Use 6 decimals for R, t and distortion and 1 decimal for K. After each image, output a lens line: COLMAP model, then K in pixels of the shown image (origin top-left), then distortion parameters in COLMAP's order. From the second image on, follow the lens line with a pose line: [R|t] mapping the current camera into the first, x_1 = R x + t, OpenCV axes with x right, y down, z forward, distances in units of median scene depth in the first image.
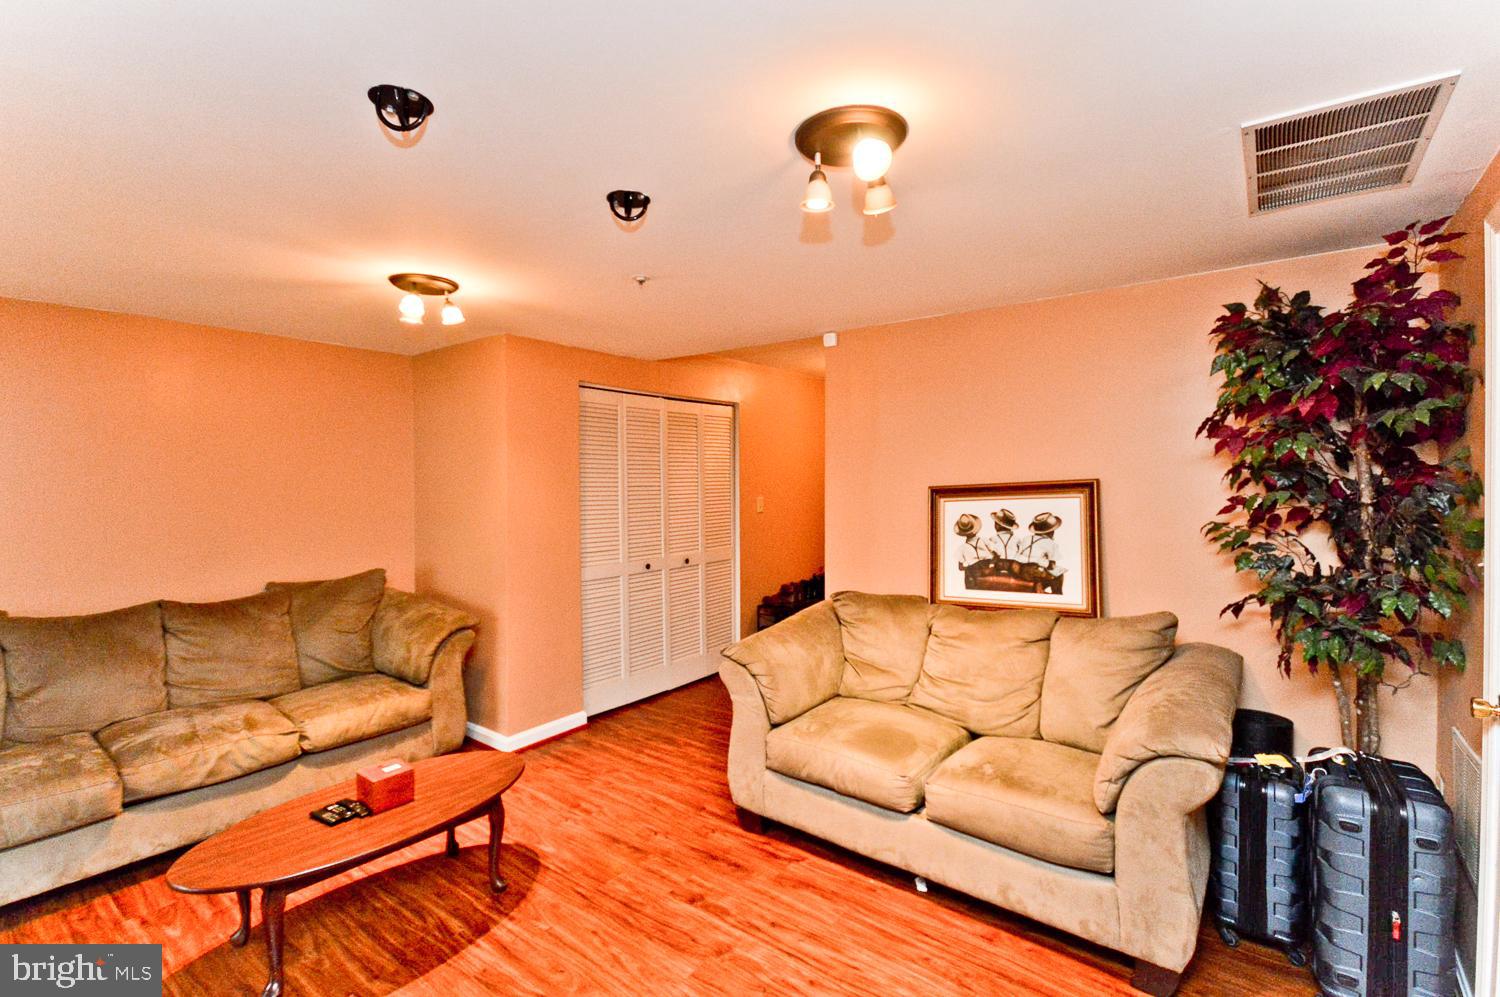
lens RADIAL K [[681.5, 0, 743.2], [0, 681.5, 490.8], [0, 0, 1]] dist [0.025795, -0.006613]
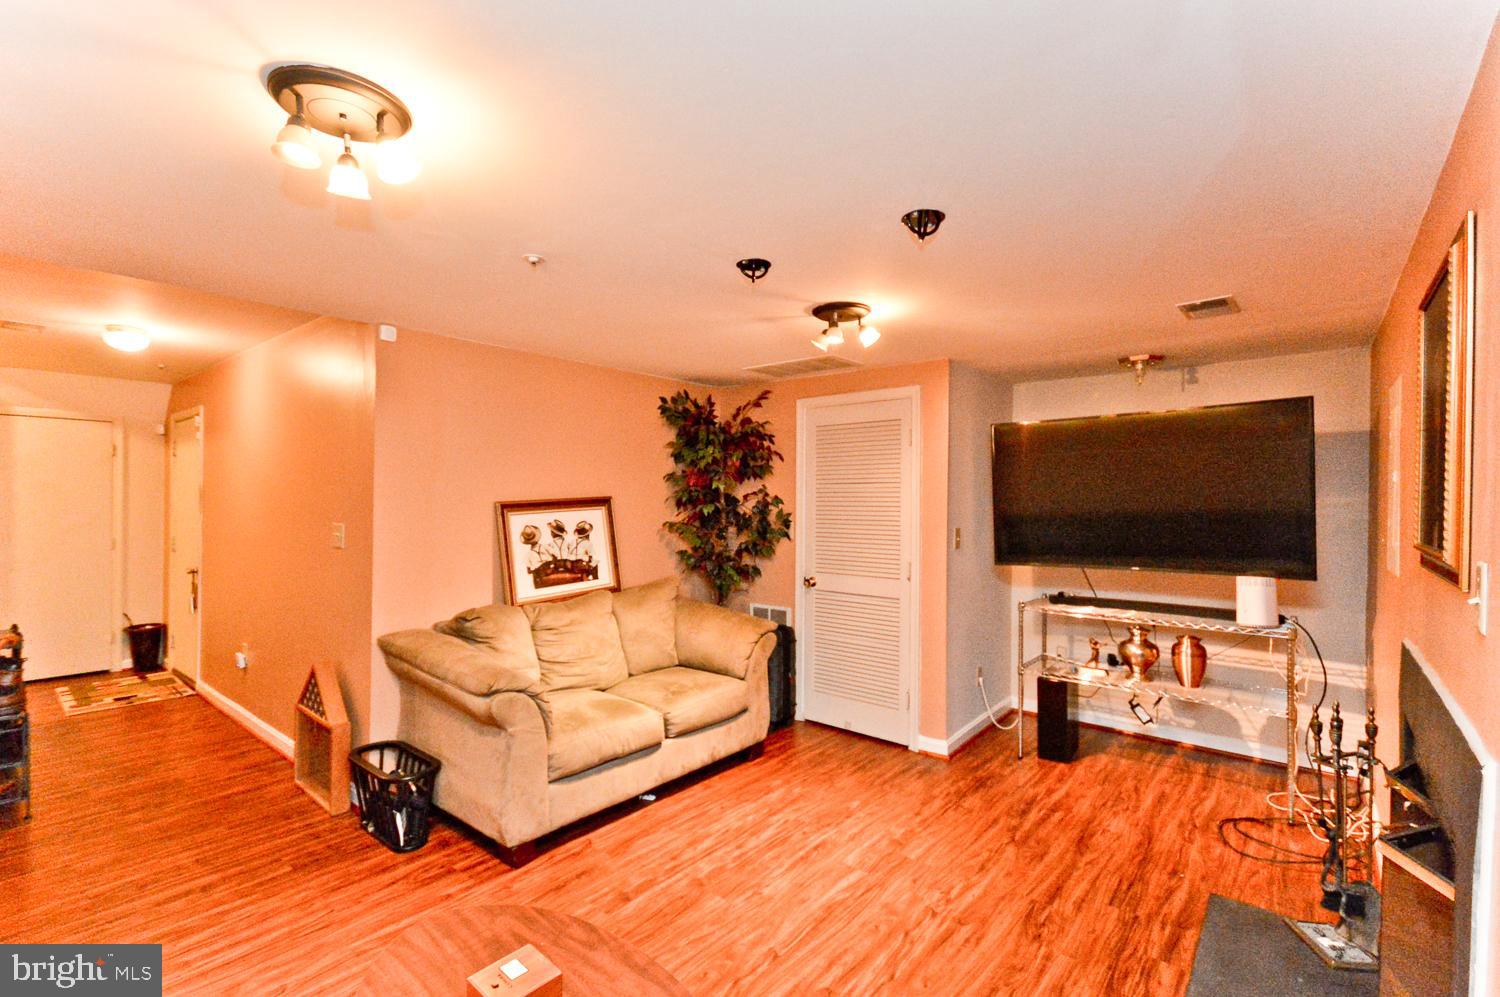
lens RADIAL K [[681.5, 0, 759.0], [0, 681.5, 502.4], [0, 0, 1]] dist [0.025795, -0.006613]
pose [[0.019981, 0.003497, 0.999794, -0.895799], [0.011883, 0.999922, -0.003735, 0.004085], [-0.999730, 0.011955, 0.019938, 0.624852]]
